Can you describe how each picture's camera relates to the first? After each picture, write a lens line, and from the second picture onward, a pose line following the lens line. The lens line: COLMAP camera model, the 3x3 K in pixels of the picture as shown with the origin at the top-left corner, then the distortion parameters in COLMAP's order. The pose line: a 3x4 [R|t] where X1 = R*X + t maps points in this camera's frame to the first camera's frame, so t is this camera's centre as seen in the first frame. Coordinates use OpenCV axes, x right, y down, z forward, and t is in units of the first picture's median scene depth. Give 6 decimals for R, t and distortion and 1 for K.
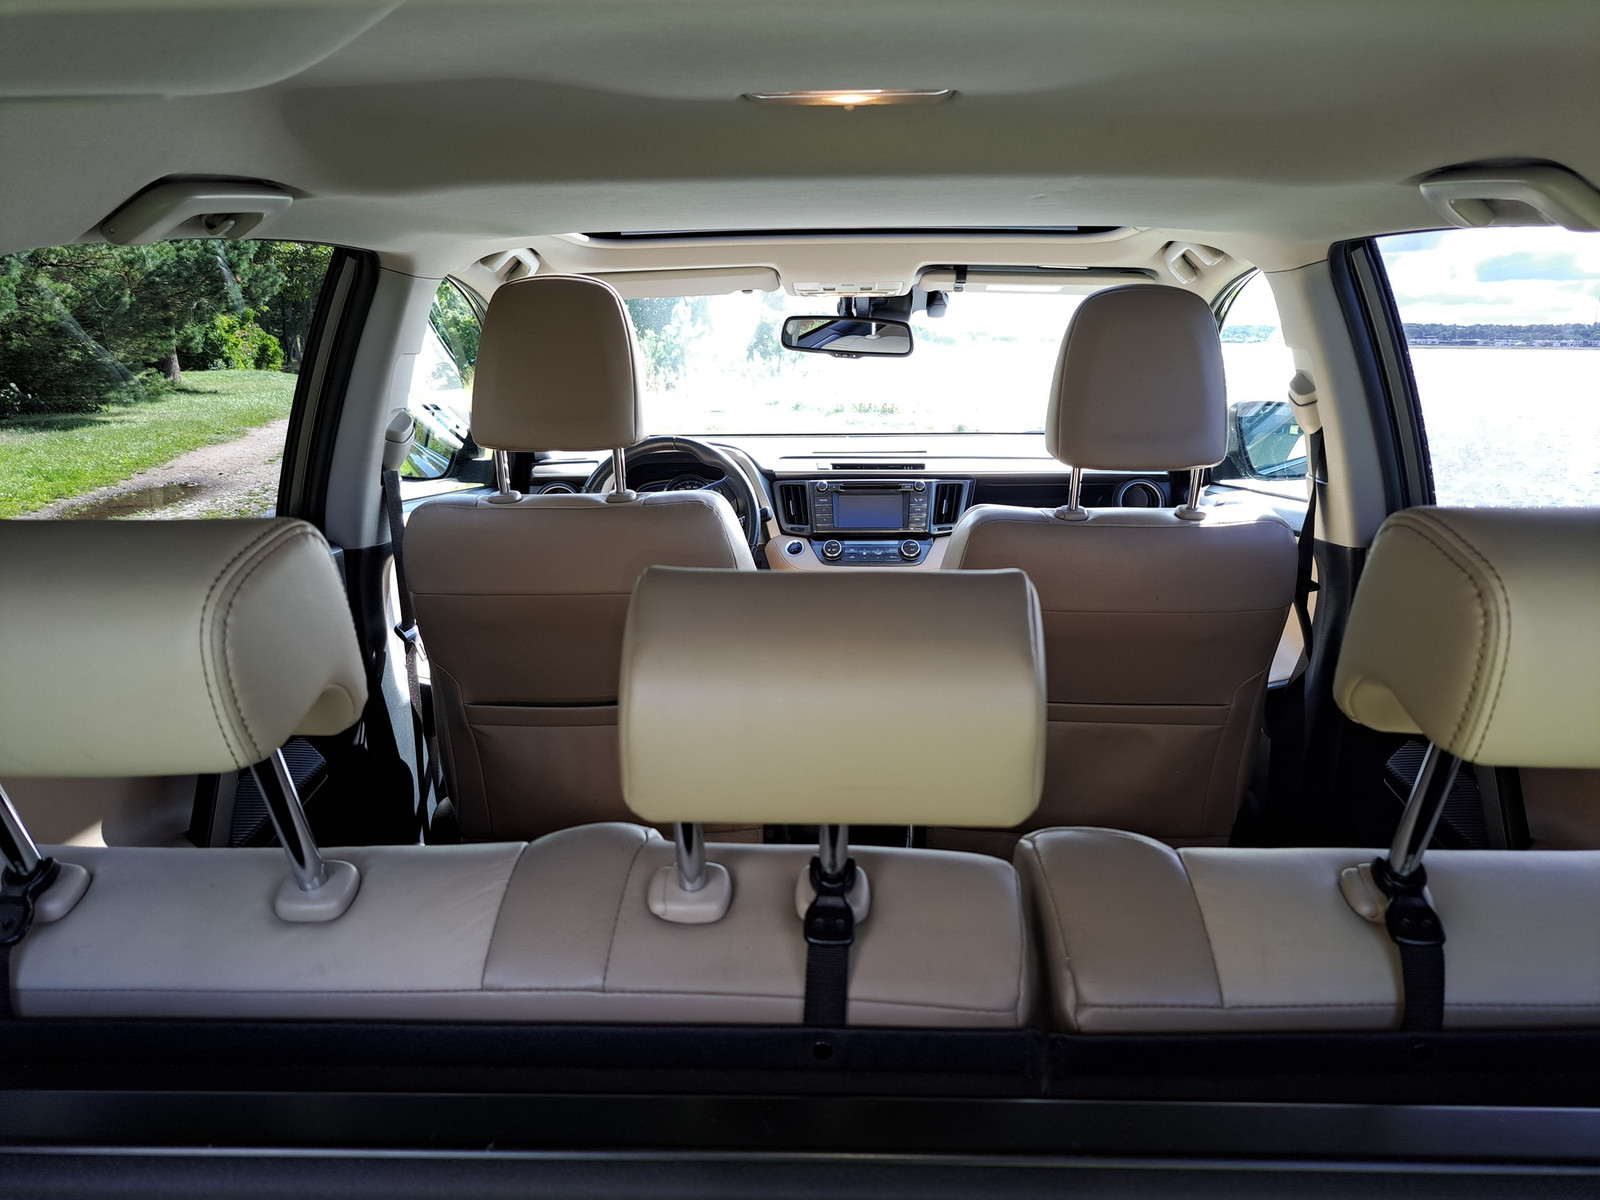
lens RADIAL K [[1107.0, 0, 800.0], [0, 1107.0, 600.0], [0, 0, 1]] dist [0.099781, -0.000754]
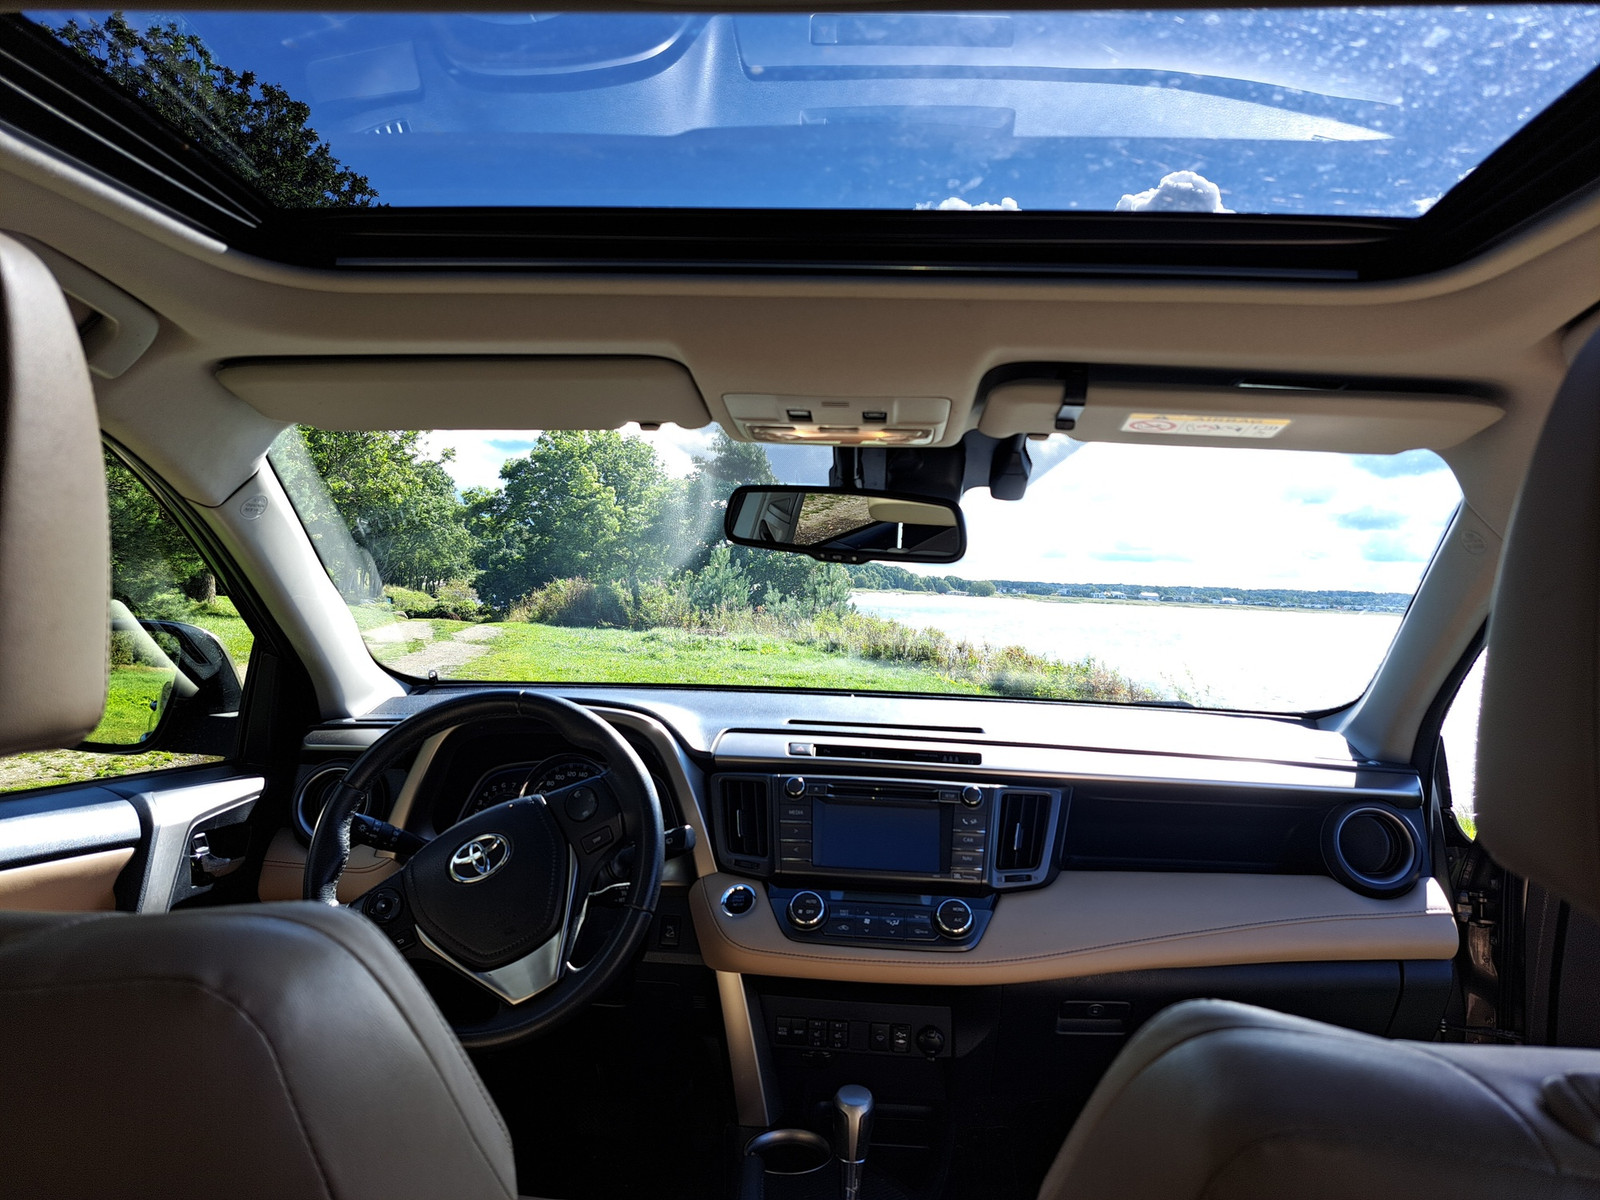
lens RADIAL K [[1107.0, 0, 800.0], [0, 1107.0, 600.0], [0, 0, 1]] dist [0.099781, -0.000754]
pose [[0.998512, 0.041899, -0.034907, 0.037989], [-0.048433, 0.975517, -0.214523, -0.074705], [0.025064, 0.215895, 0.976095, 0.436930]]
